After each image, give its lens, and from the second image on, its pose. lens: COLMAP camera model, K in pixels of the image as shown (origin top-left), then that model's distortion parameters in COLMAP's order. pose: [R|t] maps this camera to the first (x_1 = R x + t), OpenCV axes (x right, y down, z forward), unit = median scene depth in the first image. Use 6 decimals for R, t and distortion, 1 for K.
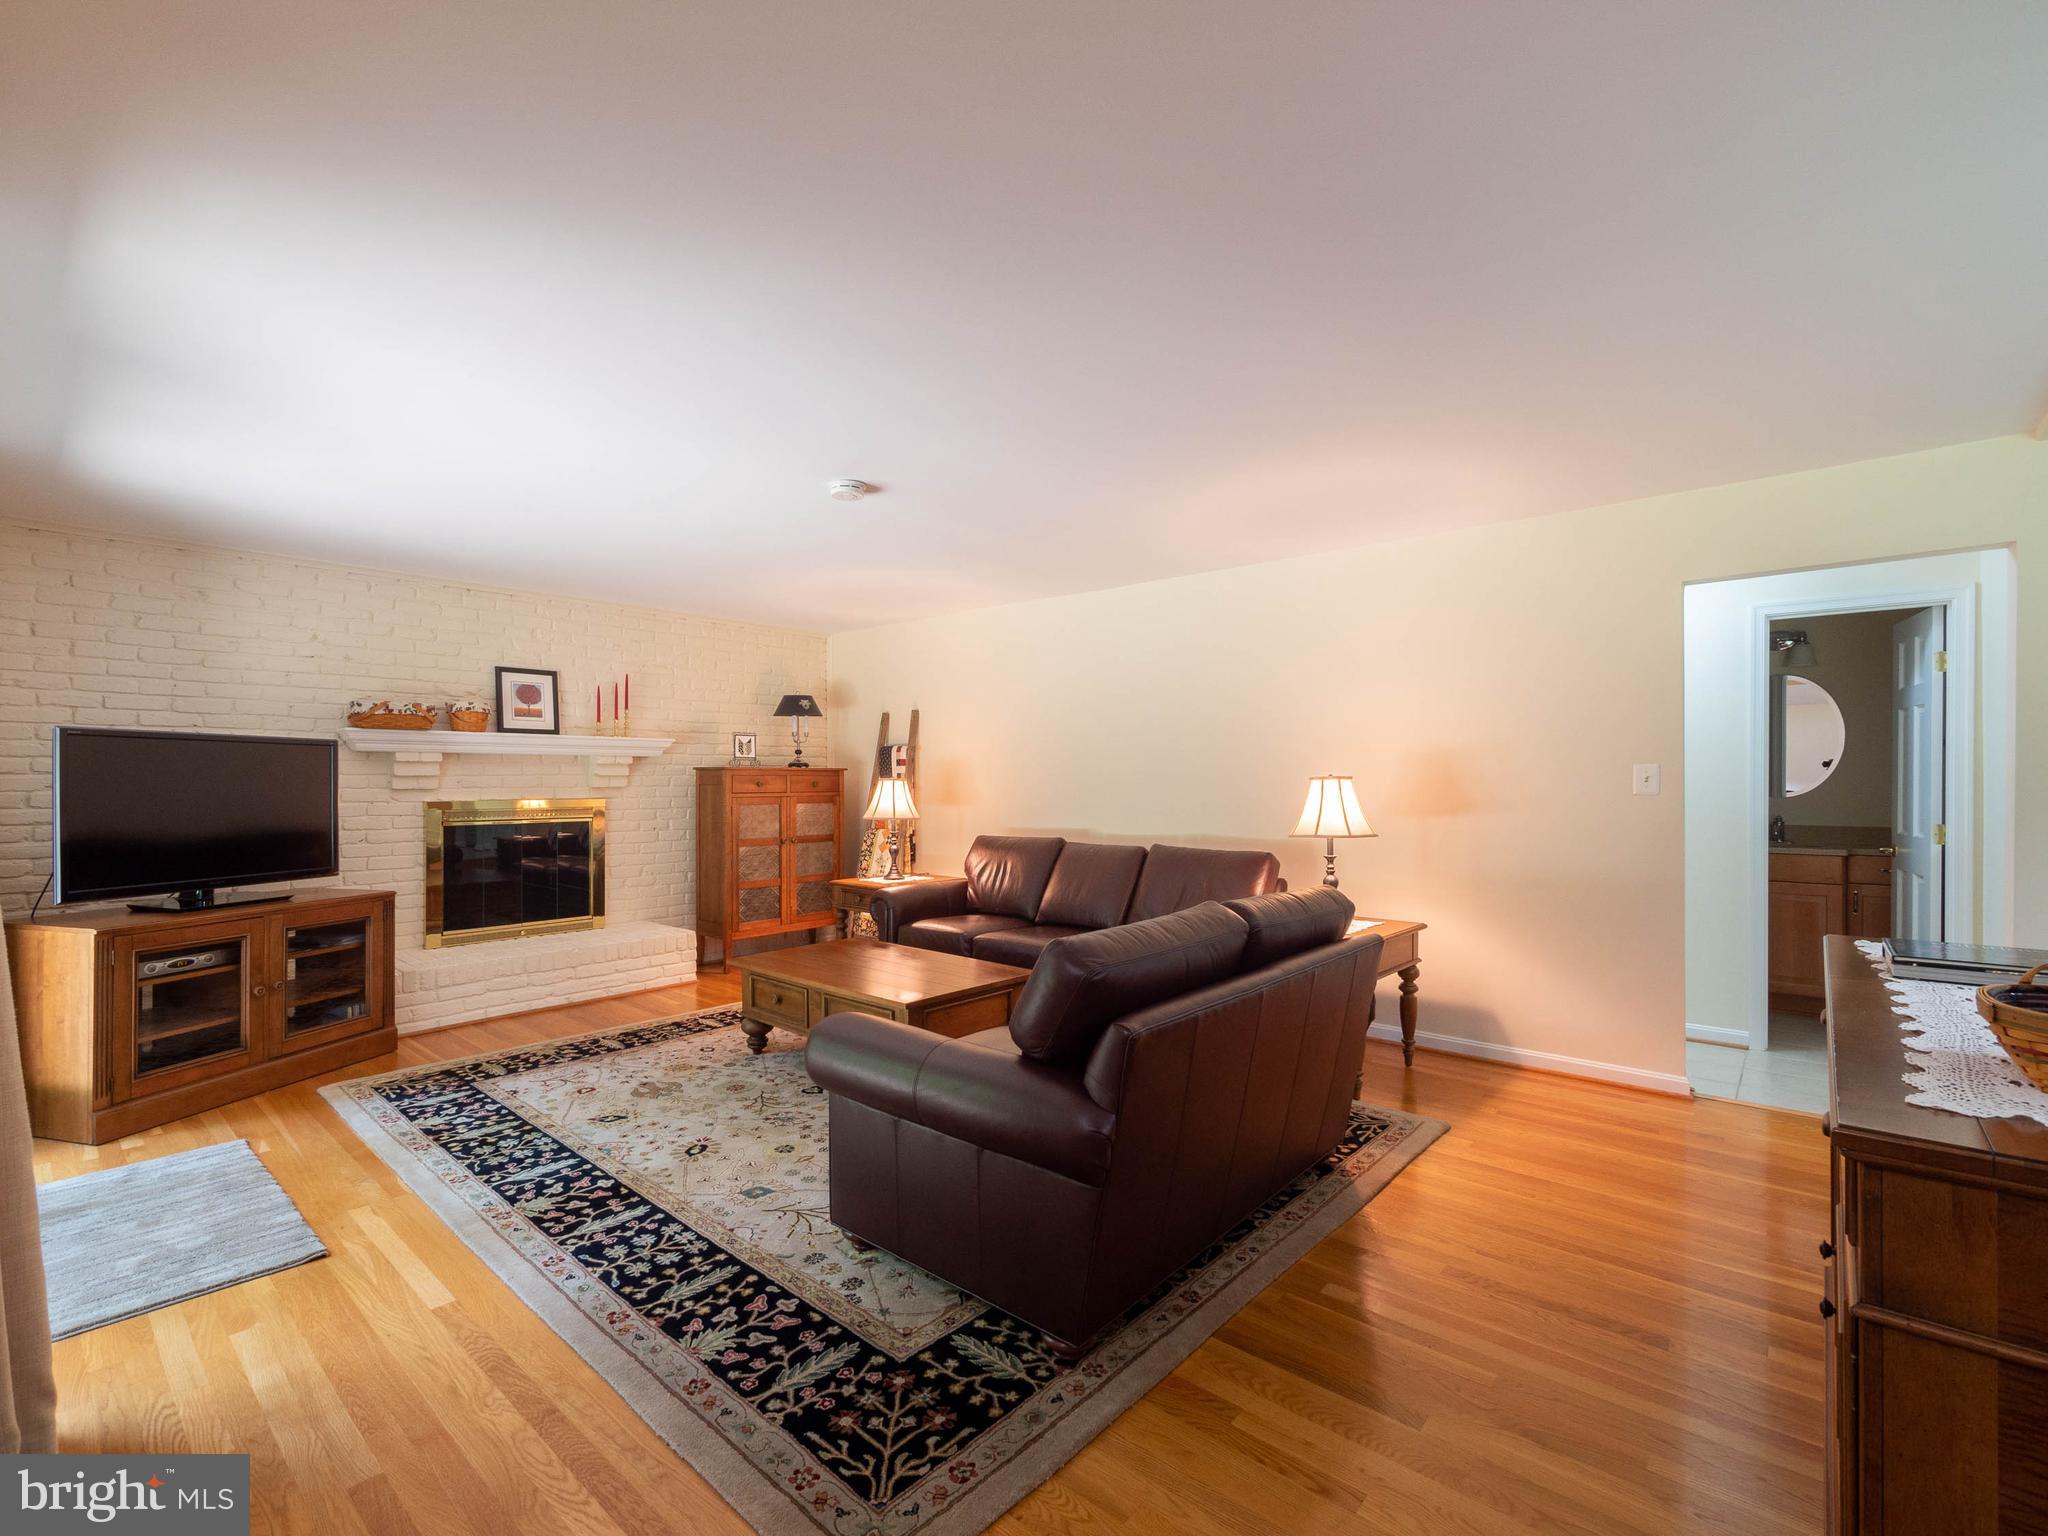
lens RADIAL K [[912.9, 0, 1024.5], [0, 912.9, 767.9], [0, 0, 1]] dist [-0.000629, 0.000006]
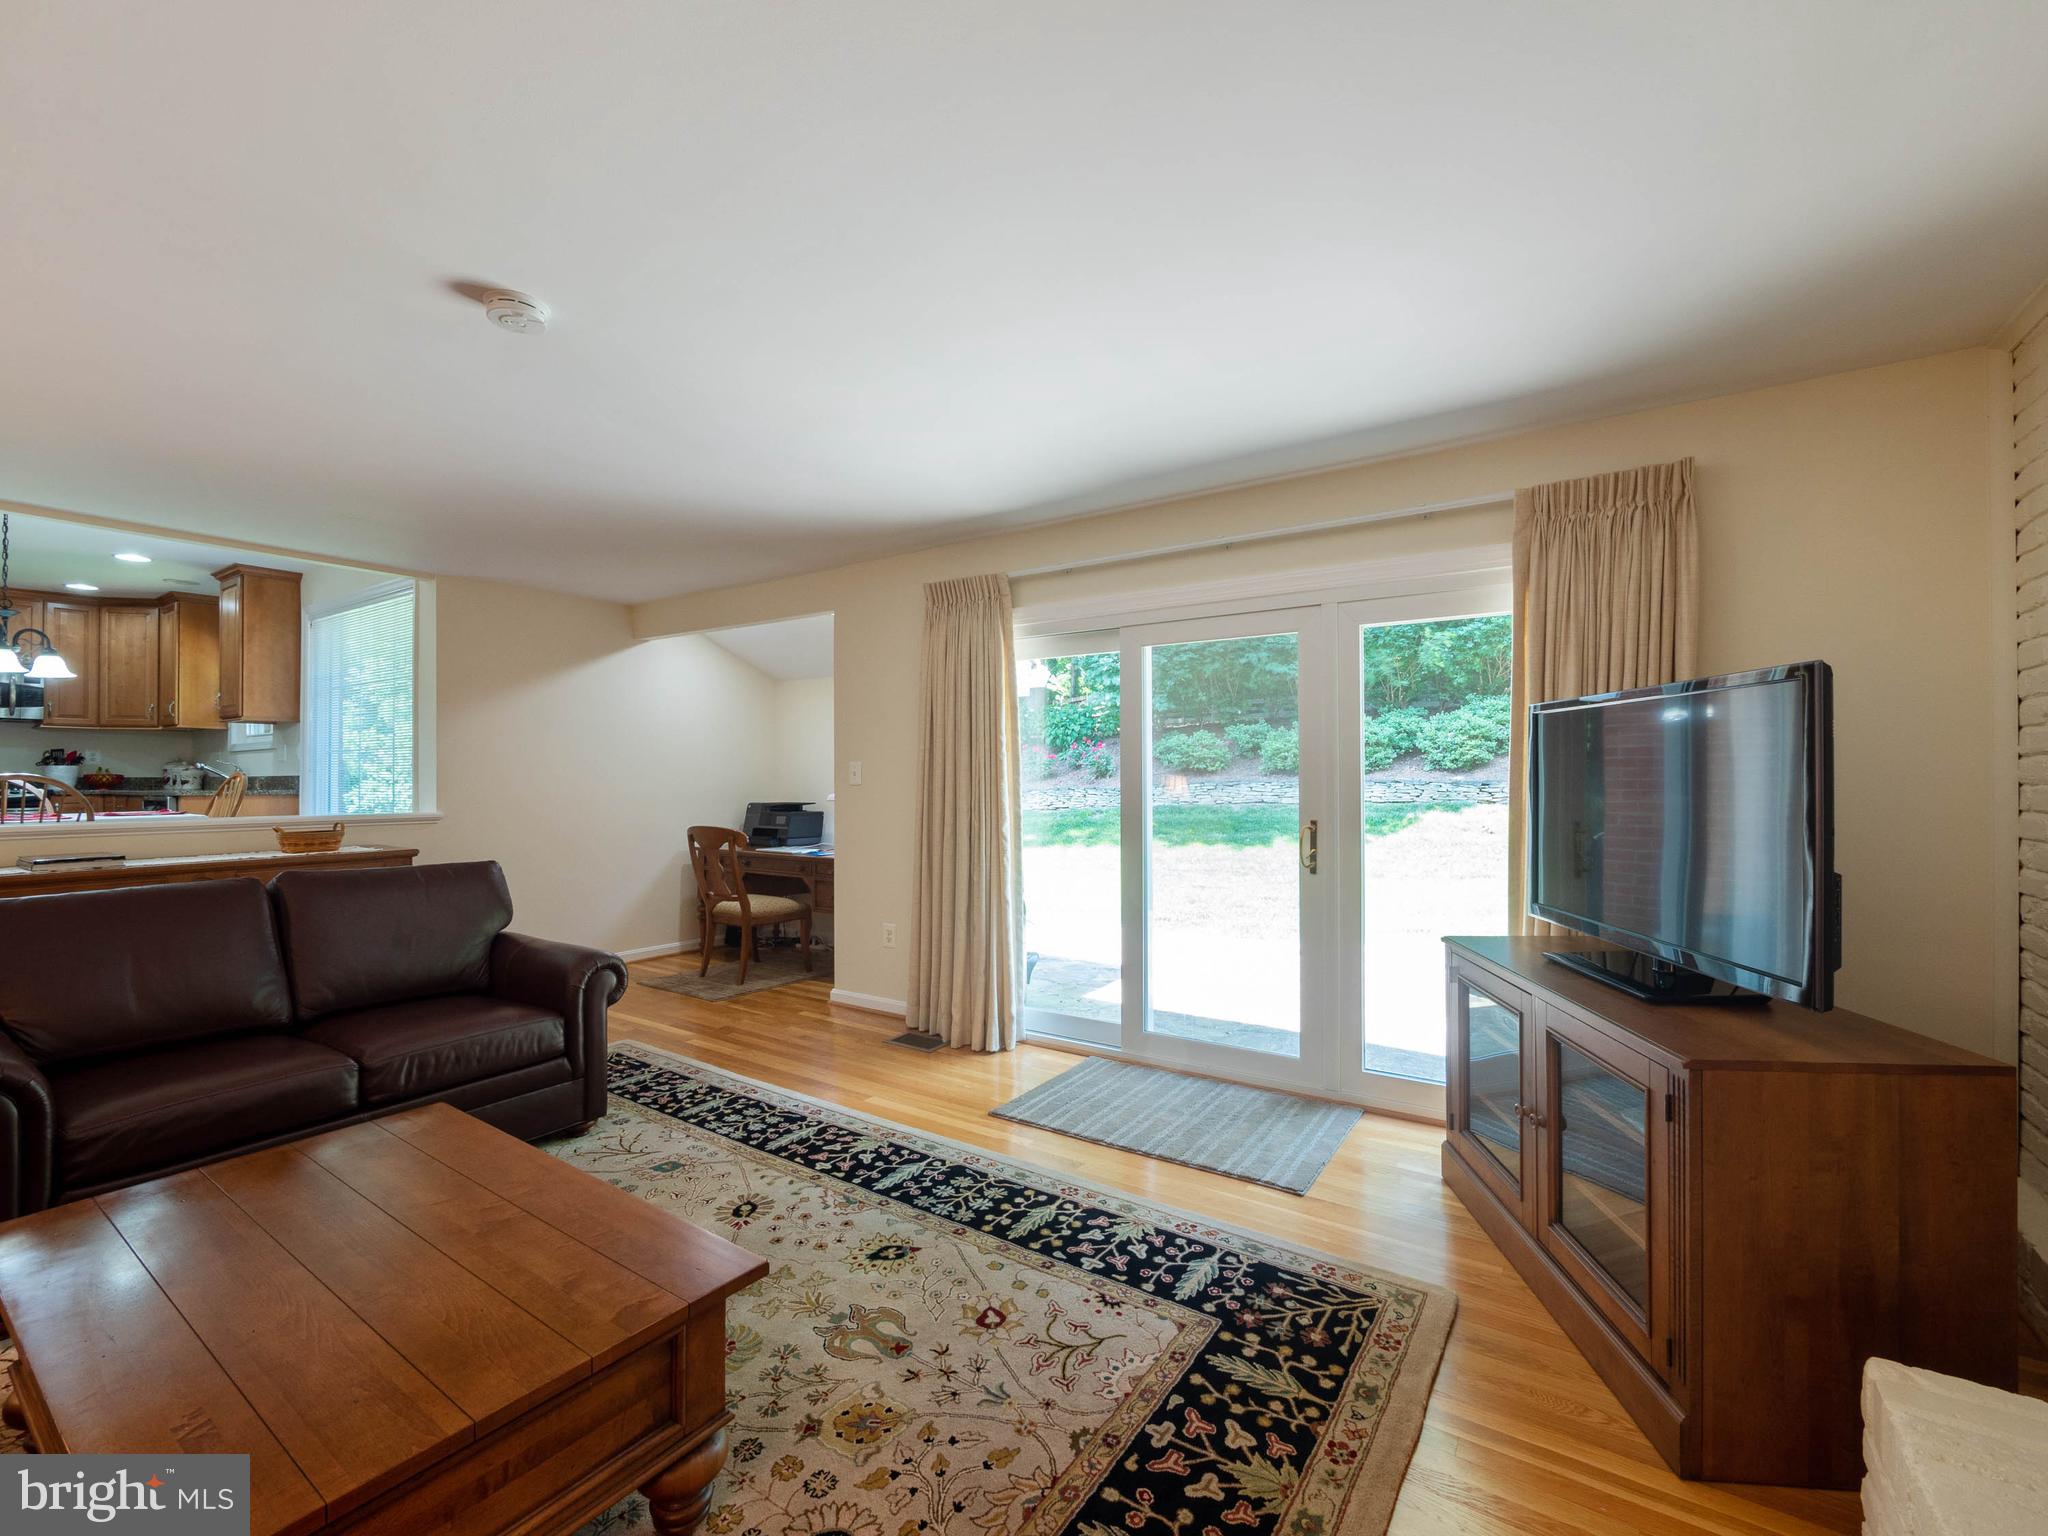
lens RADIAL K [[868.1, 0, 1020.4], [0, 868.1, 769.7], [0, 0, 1]] dist [-0.000144, -0.000815]
pose [[-0.993134, 0.002916, -0.116943, -0.560448], [0.005325, 0.999780, -0.020294, 0.033525], [0.116858, -0.020777, -0.992931, 1.976319]]
